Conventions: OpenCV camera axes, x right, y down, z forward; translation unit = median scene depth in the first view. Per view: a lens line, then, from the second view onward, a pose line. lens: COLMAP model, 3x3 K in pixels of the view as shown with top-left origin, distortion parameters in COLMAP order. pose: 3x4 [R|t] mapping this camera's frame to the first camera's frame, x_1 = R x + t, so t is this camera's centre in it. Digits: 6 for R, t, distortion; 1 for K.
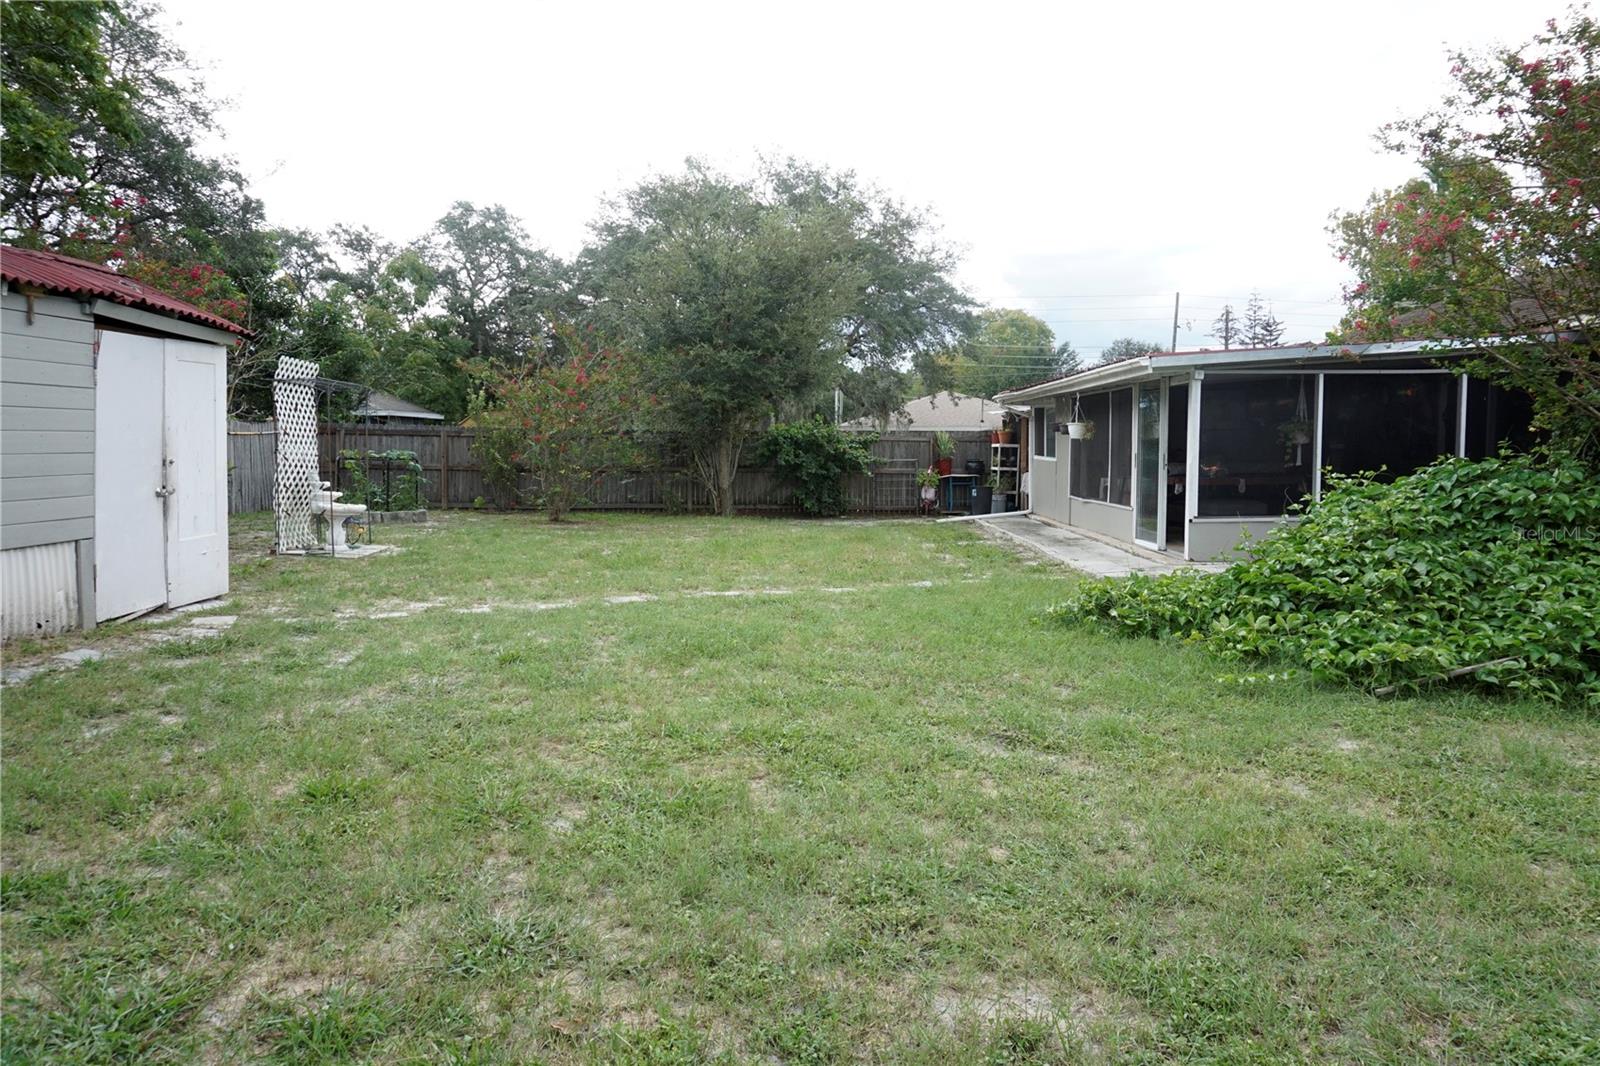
lens RADIAL K [[1065.9, 0, 802.4], [0, 1065.9, 534.3], [0, 0, 1]] dist [-0.029242, 0.006184]
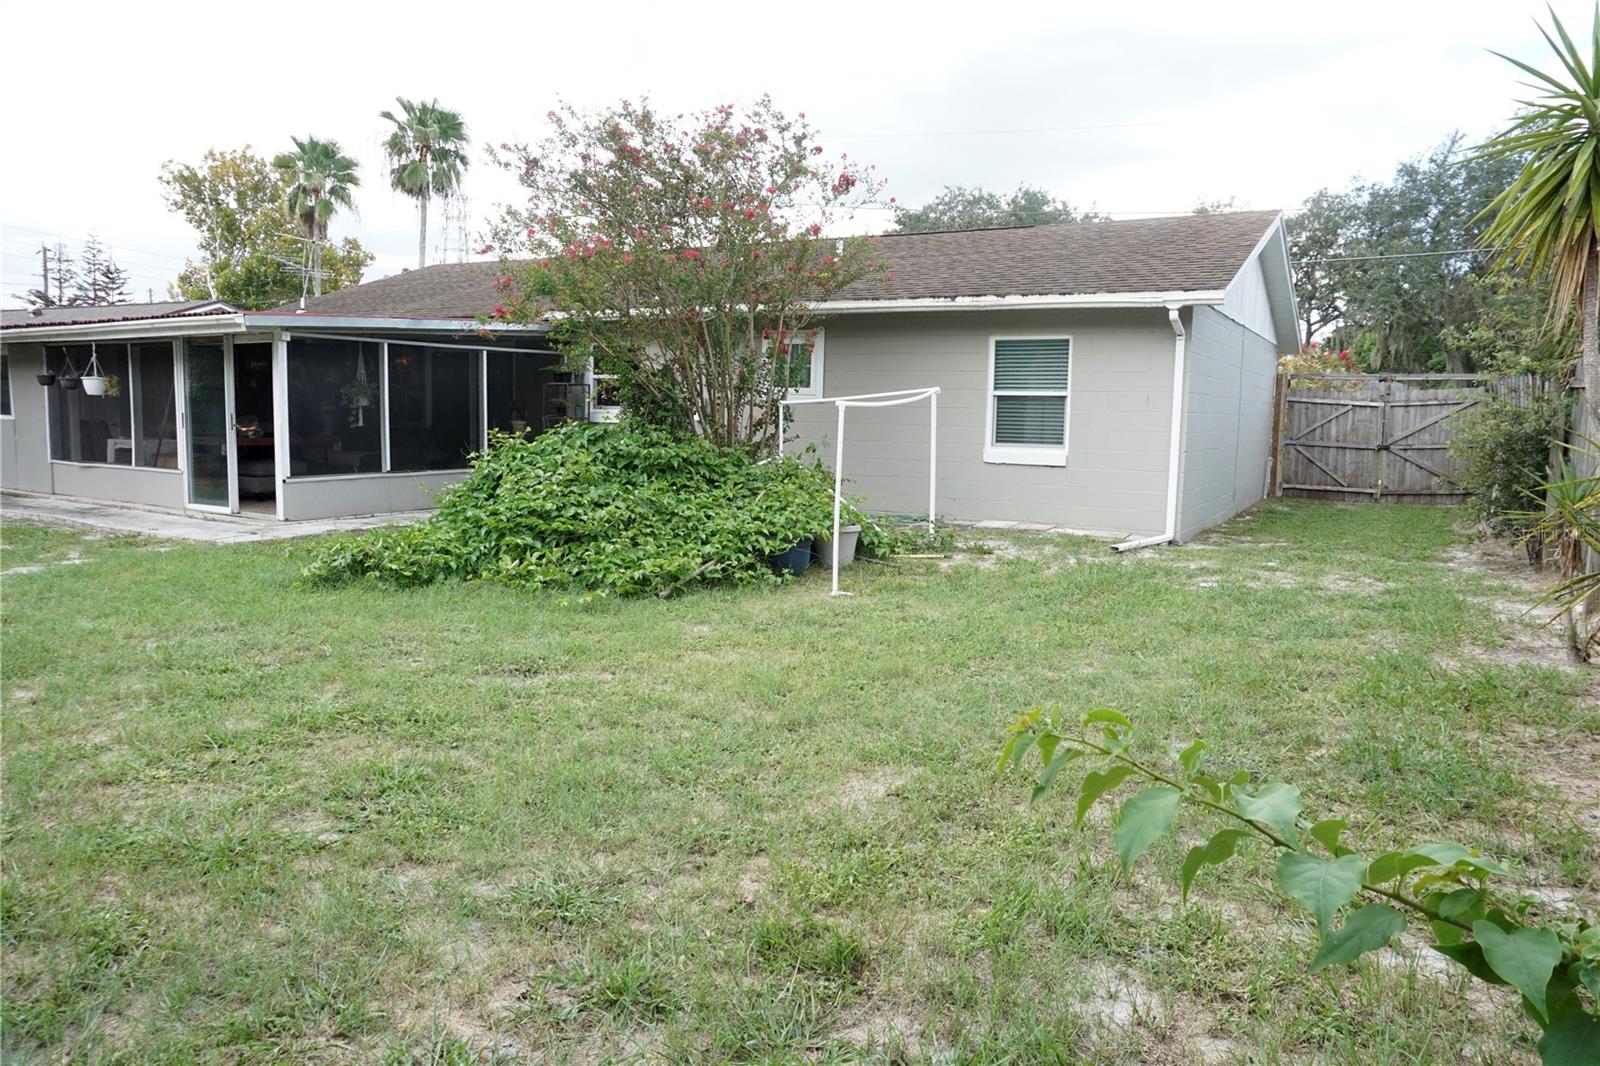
lens RADIAL K [[1065.9, 0, 805.1], [0, 1065.9, 531.3], [0, 0, 1]] dist [-0.029242, 0.006184]
pose [[0.499276, -0.080423, 0.862703, -0.350821], [0.048842, 0.996712, 0.064649, -0.008337], [-0.865065, 0.009858, 0.501562, 0.092803]]
